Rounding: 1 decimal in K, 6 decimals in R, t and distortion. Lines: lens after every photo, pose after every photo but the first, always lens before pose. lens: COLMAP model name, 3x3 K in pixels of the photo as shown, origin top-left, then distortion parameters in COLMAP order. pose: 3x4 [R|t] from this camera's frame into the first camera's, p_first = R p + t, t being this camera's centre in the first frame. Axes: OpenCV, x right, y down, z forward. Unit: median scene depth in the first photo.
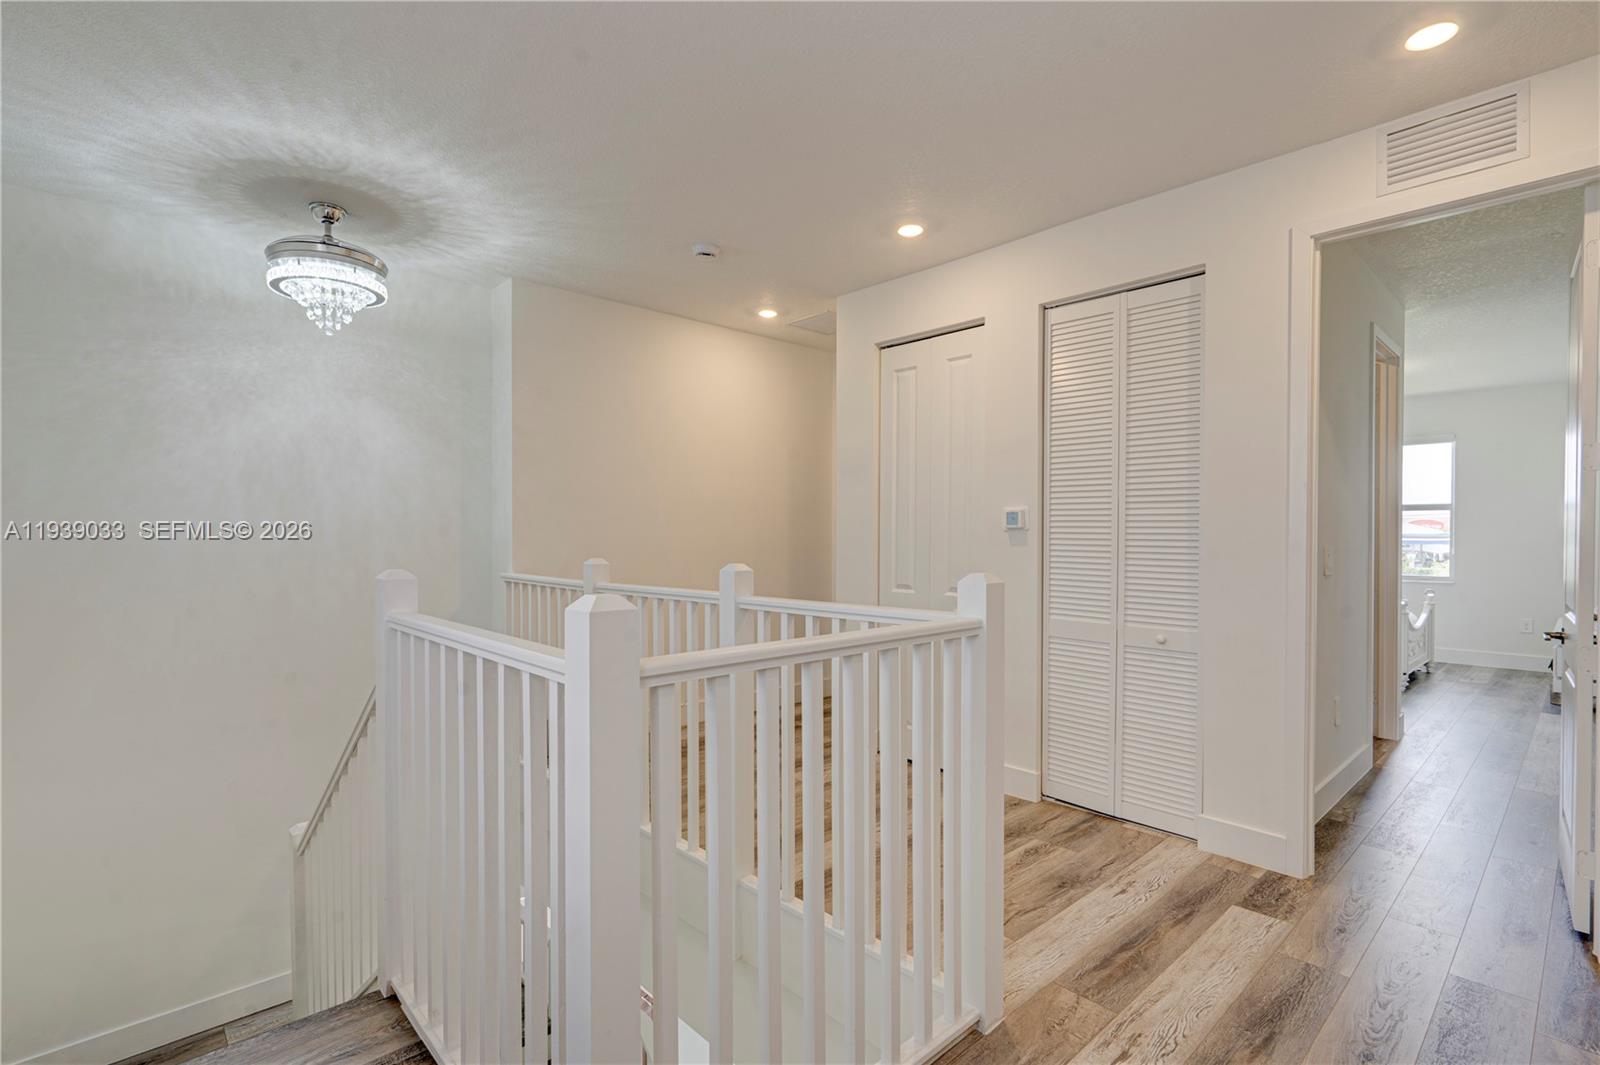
lens RADIAL K [[752.7, 0, 809.8], [0, 752.7, 536.1], [0, 0, 1]] dist [-0.003988, 0.000651]
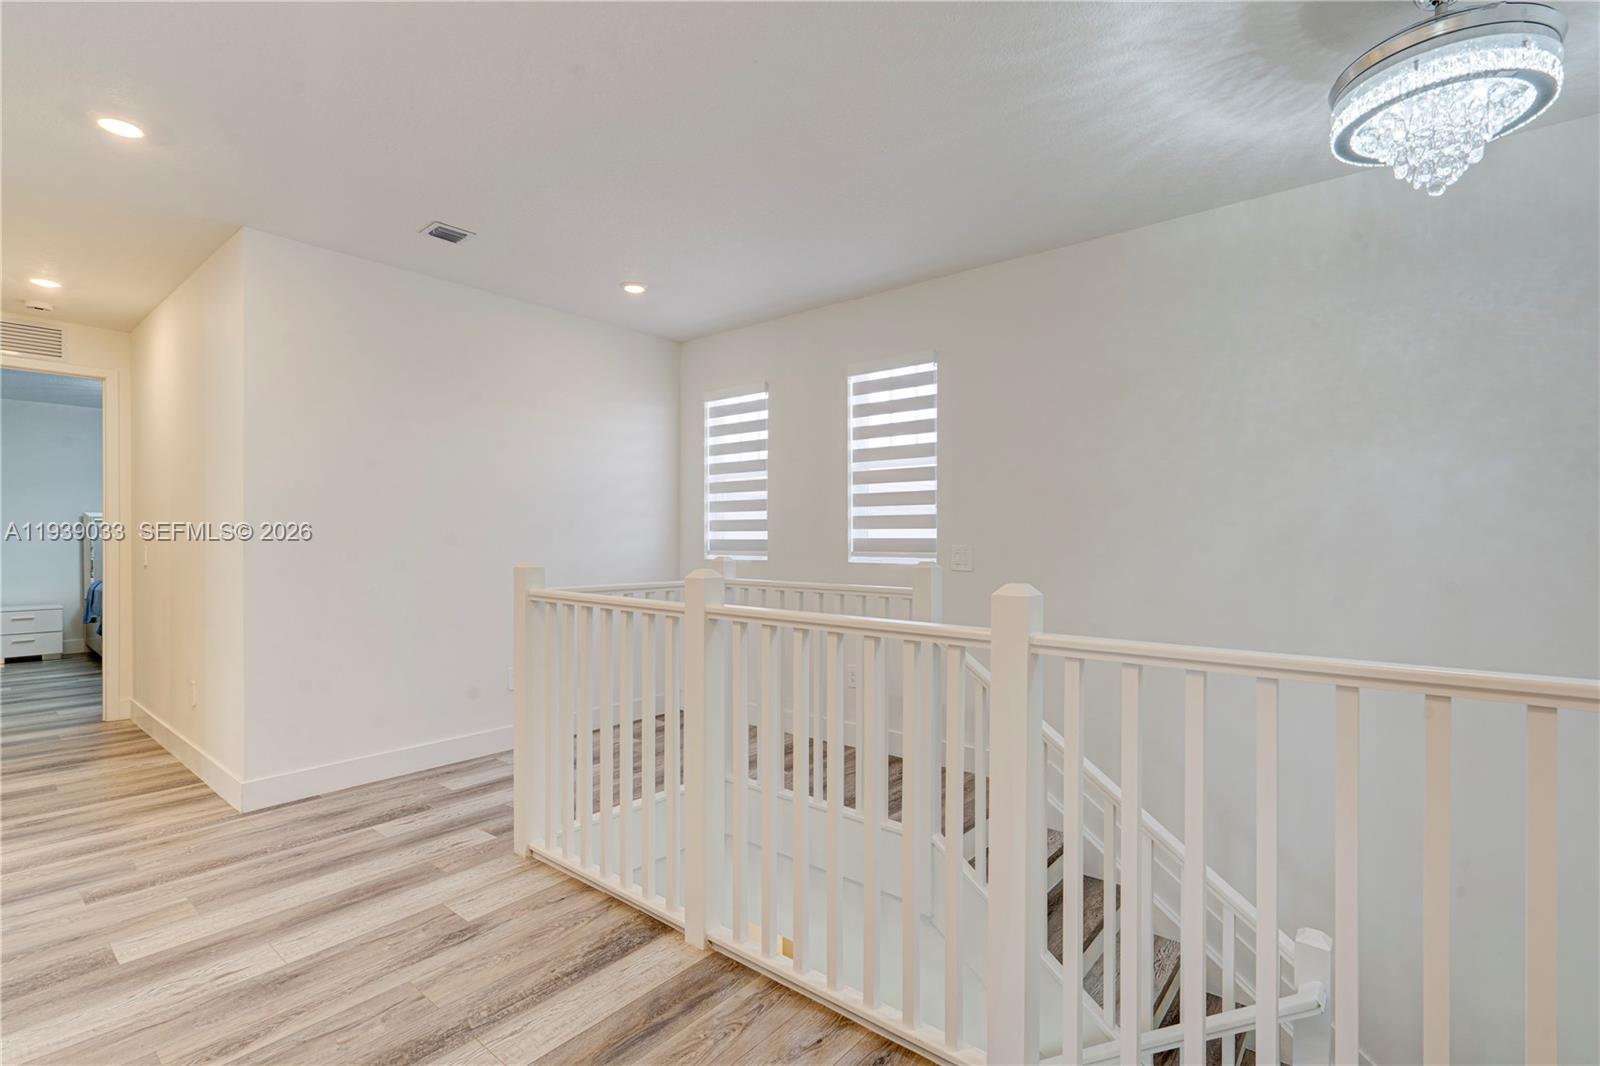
lens RADIAL K [[752.7, 0, 809.8], [0, 752.7, 536.6], [0, 0, 1]] dist [-0.003988, 0.000651]
pose [[-0.993544, -0.004102, -0.113369, -0.121960], [-0.004204, 0.999991, 0.000660, -0.003776], [0.113366, 0.001132, -0.993553, 1.939063]]
